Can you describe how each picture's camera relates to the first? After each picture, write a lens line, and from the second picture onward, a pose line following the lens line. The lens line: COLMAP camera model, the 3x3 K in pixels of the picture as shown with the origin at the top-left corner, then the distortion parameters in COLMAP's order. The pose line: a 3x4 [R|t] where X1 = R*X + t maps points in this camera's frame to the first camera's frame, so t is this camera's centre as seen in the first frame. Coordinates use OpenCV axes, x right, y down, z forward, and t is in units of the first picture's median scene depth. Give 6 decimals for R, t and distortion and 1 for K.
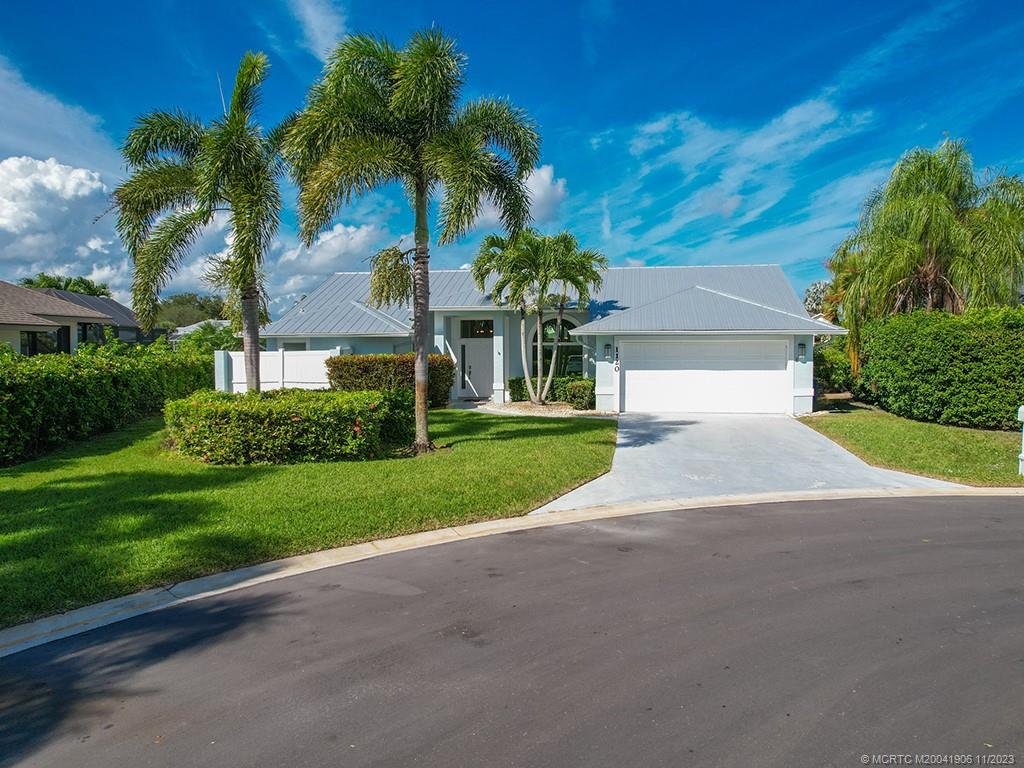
lens RADIAL K [[659.8, 0, 512.0], [0, 659.8, 384.0], [0, 0, 1]] dist [-0.055886, 0.040567]
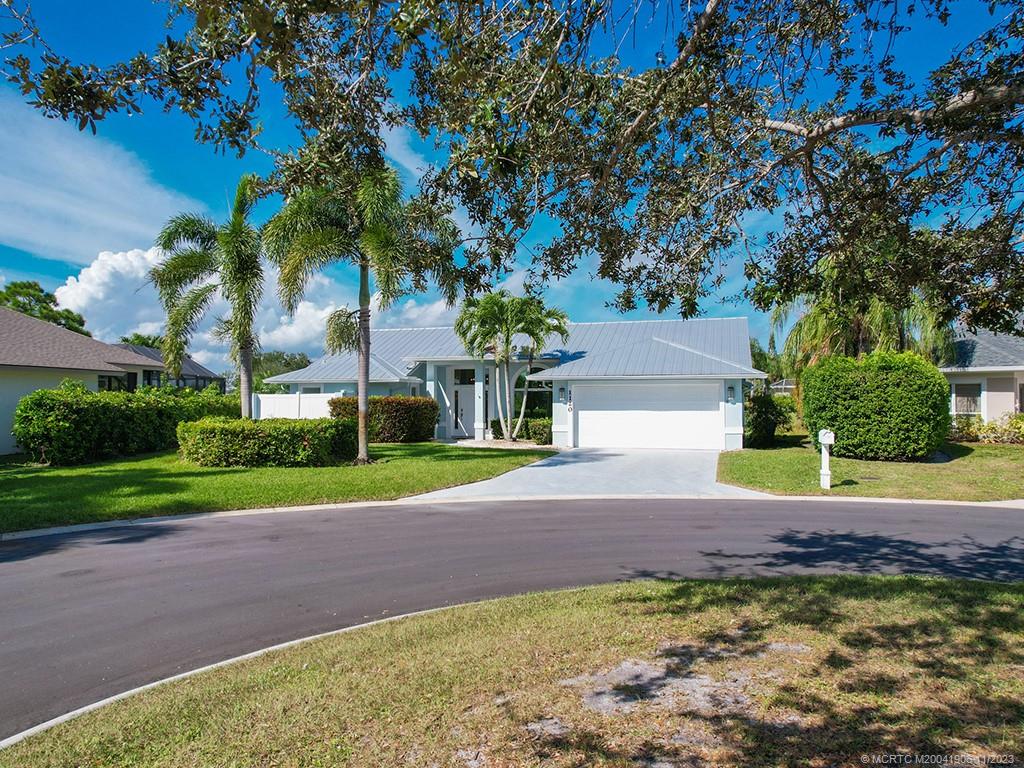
lens RADIAL K [[677.8, 0, 511.0], [0, 677.8, 397.2], [0, 0, 1]] dist [-0.045843, -0.000106]
pose [[0.990432, 0.002763, -0.137973, 0.246123], [-0.012236, 0.997620, -0.067856, 0.041937], [0.137457, 0.068895, 0.988109, -0.207634]]
